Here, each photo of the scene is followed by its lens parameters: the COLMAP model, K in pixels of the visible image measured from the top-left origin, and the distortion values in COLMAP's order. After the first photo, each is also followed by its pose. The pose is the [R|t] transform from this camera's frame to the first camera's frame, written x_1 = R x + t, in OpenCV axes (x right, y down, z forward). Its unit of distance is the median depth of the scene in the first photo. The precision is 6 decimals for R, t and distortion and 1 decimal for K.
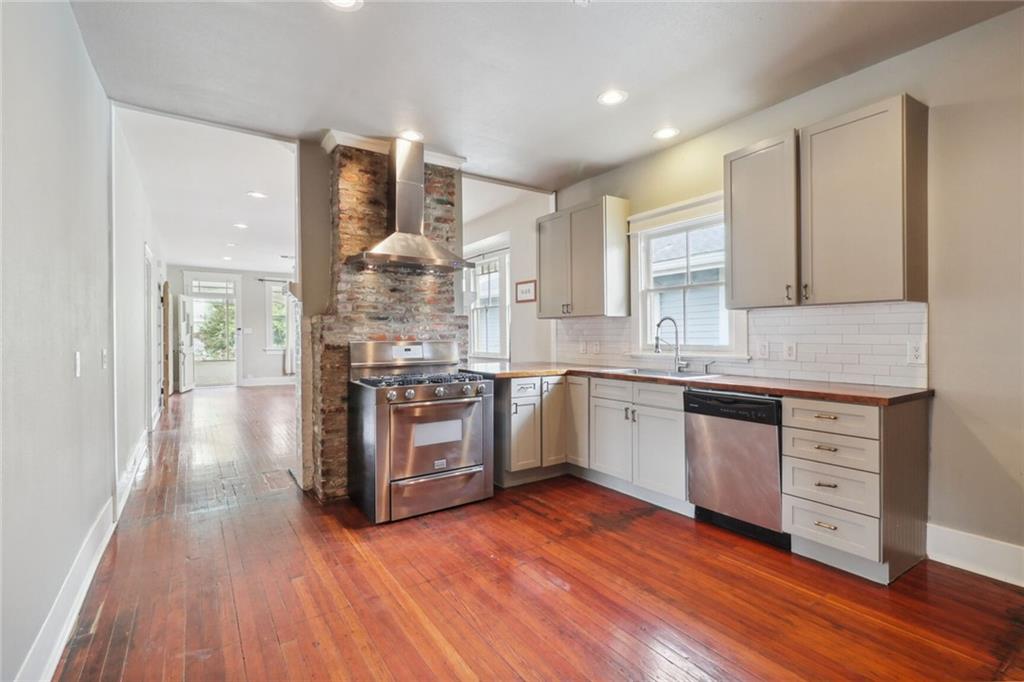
lens RADIAL K [[481.5, 0, 512.0], [0, 481.5, 341.0], [0, 0, 1]] dist [-0.001862, 0.000103]
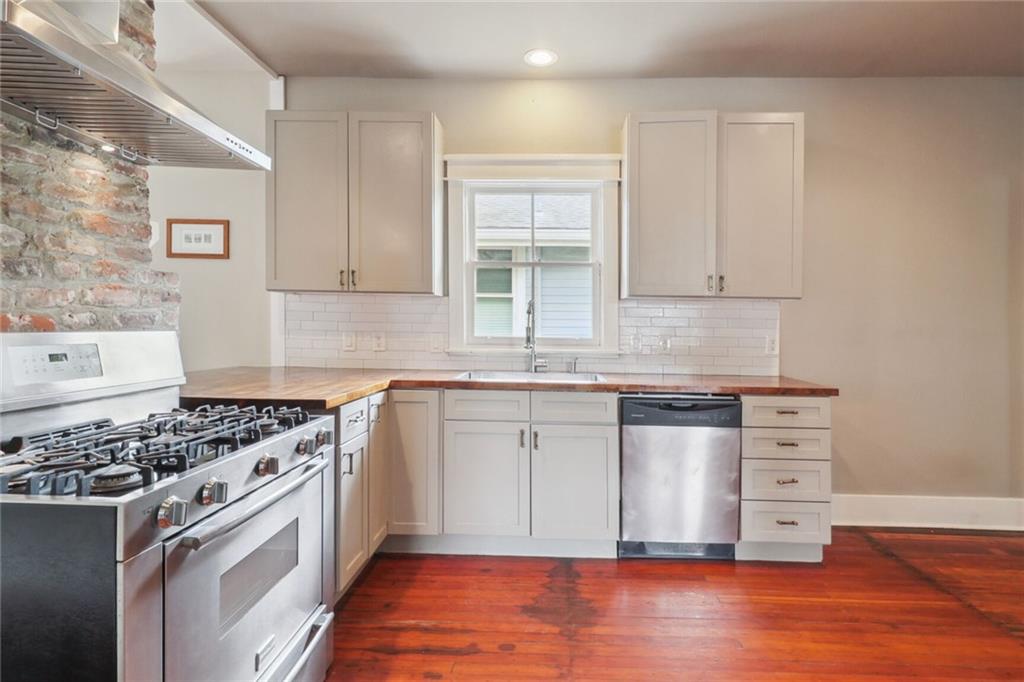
lens RADIAL K [[504.4, 0, 515.3], [0, 504.4, 327.0], [0, 0, 1]] dist [0.003643, 0.000177]
pose [[0.575870, 0.008880, 0.817493, -0.329411], [-0.009690, 0.999945, -0.004036, -0.005389], [-0.817484, -0.005598, 0.575924, 0.542726]]
